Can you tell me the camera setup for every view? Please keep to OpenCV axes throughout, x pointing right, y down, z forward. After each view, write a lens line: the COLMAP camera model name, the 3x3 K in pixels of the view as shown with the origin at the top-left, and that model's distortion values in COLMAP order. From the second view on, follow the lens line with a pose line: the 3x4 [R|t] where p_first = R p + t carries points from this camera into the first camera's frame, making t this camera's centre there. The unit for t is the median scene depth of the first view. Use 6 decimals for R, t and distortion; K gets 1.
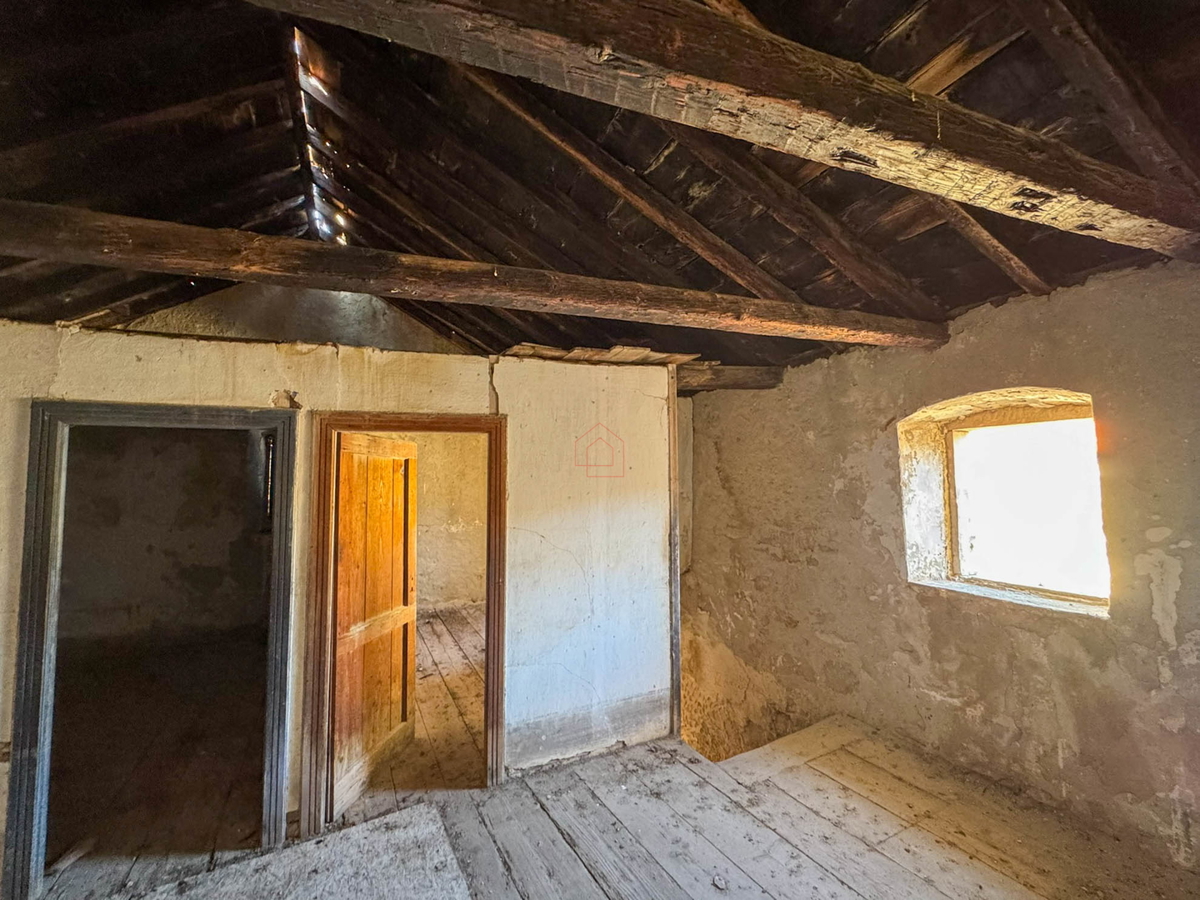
lens RADIAL K [[497.9, 0, 600.0], [0, 497.9, 450.0], [0, 0, 1]] dist [-0.002830, 0.000179]
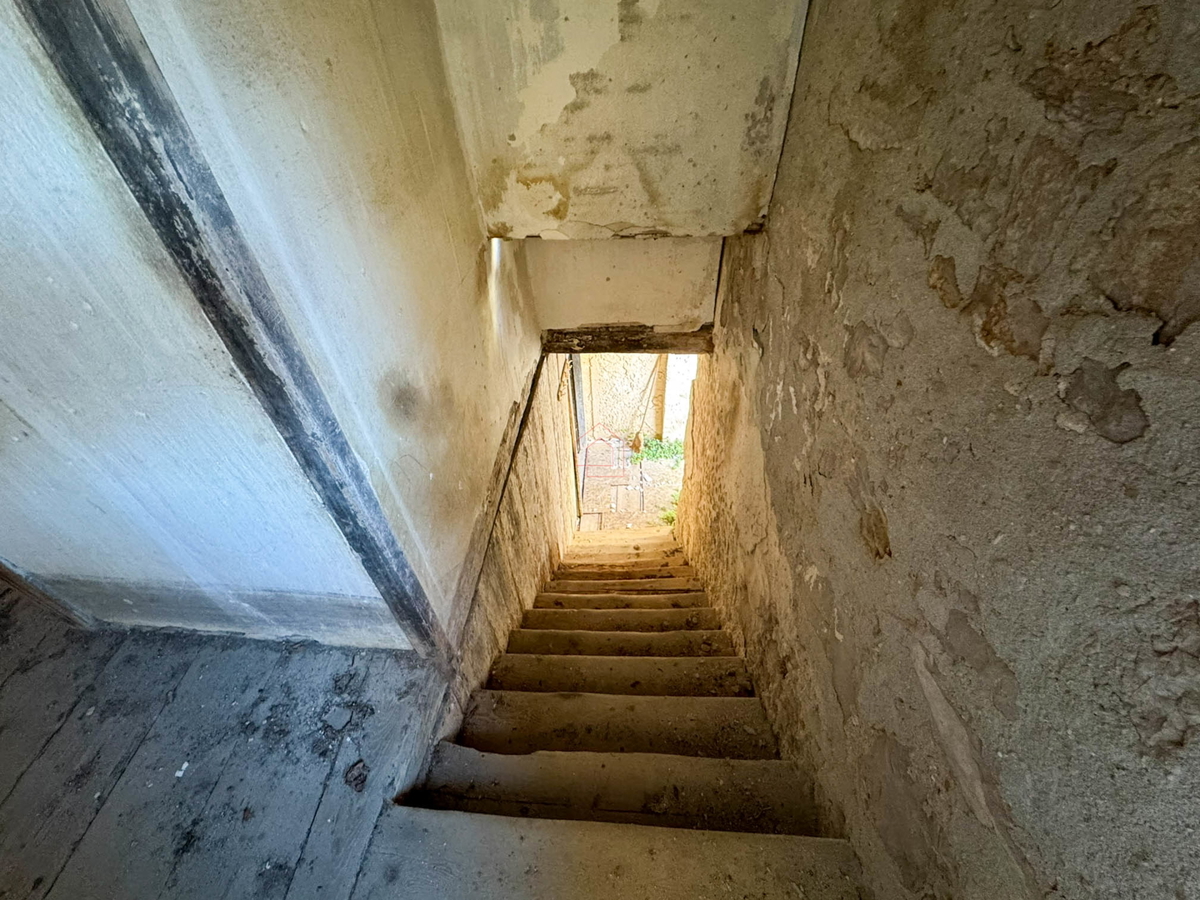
lens RADIAL K [[489.1, 0, 600.0], [0, 489.1, 450.0], [0, 0, 1]] dist [-0.001702, 0.000305]
pose [[0.872279, 0.305999, -0.381437, 0.440895], [0.064163, 0.701659, 0.709618, 0.150471], [0.484781, -0.643459, 0.592409, 1.028242]]
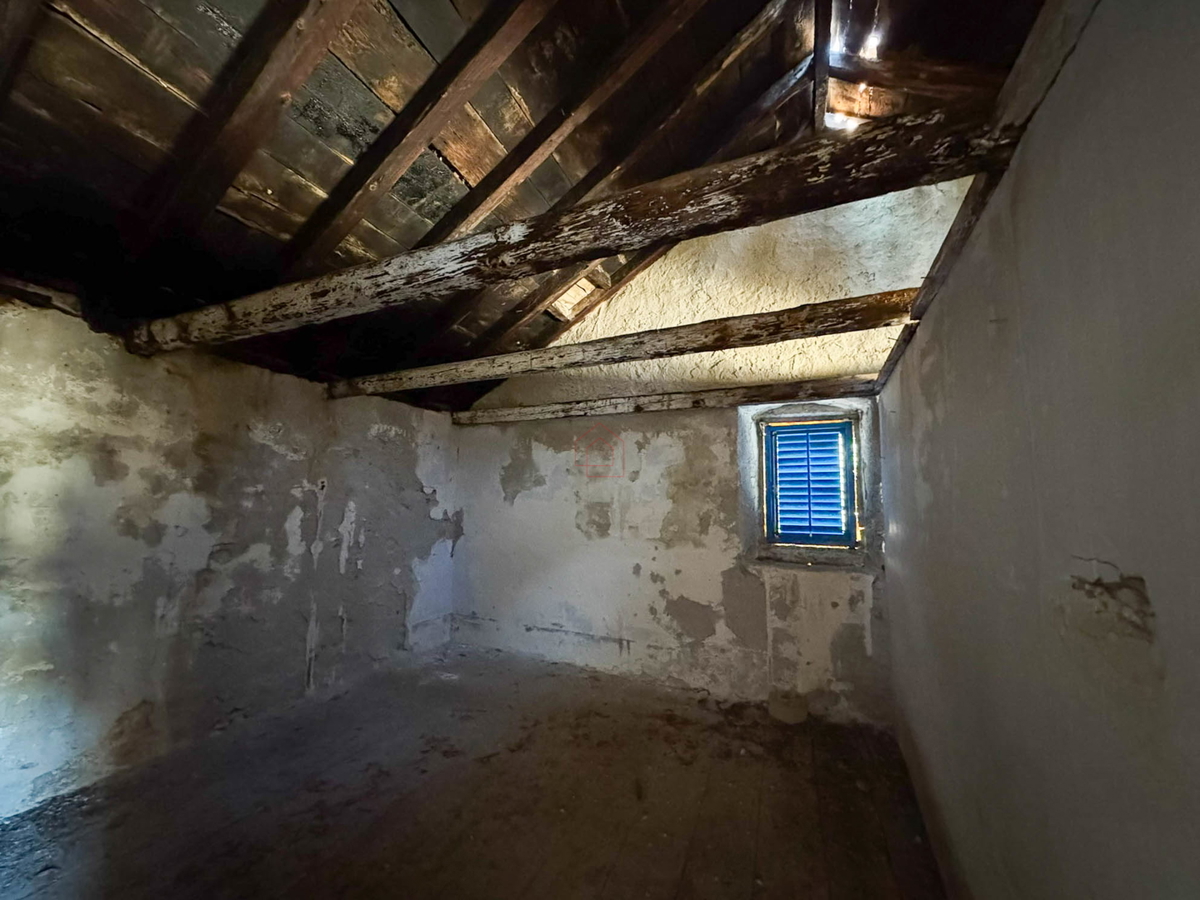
lens RADIAL K [[489.1, 0, 600.0], [0, 489.1, 450.0], [0, 0, 1]] dist [-0.001702, 0.000305]
pose [[0.668871, -0.064746, -0.740554, -0.668467], [0.027291, 0.997667, -0.062576, 0.107511], [0.742877, 0.021645, 0.669077, 0.805793]]
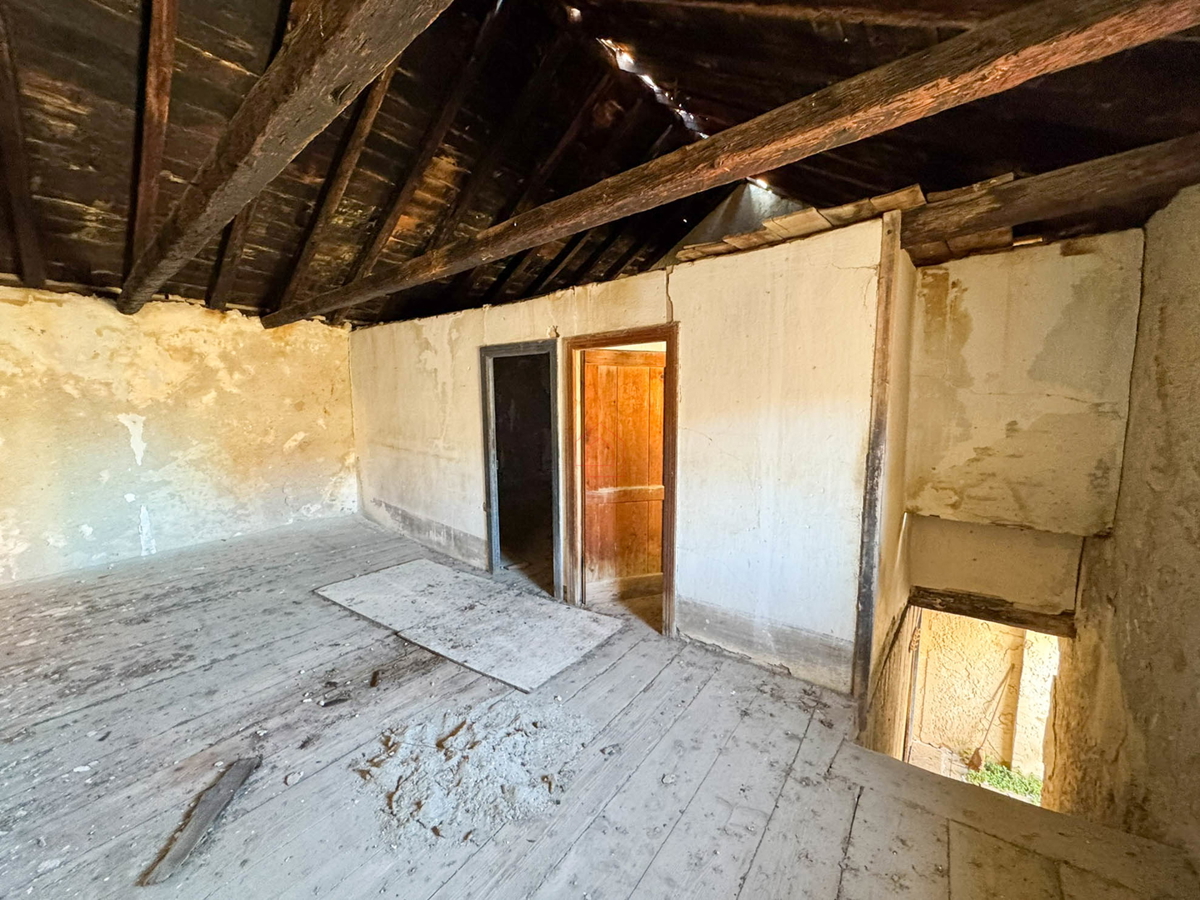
lens RADIAL K [[497.9, 0, 600.0], [0, 497.9, 450.0], [0, 0, 1]] dist [-0.002830, 0.000179]
pose [[0.448624, 0.109316, -0.887010, 0.701971], [0.056692, 0.987012, 0.150313, 0.029832], [0.891921, -0.117720, 0.436600, 0.353452]]
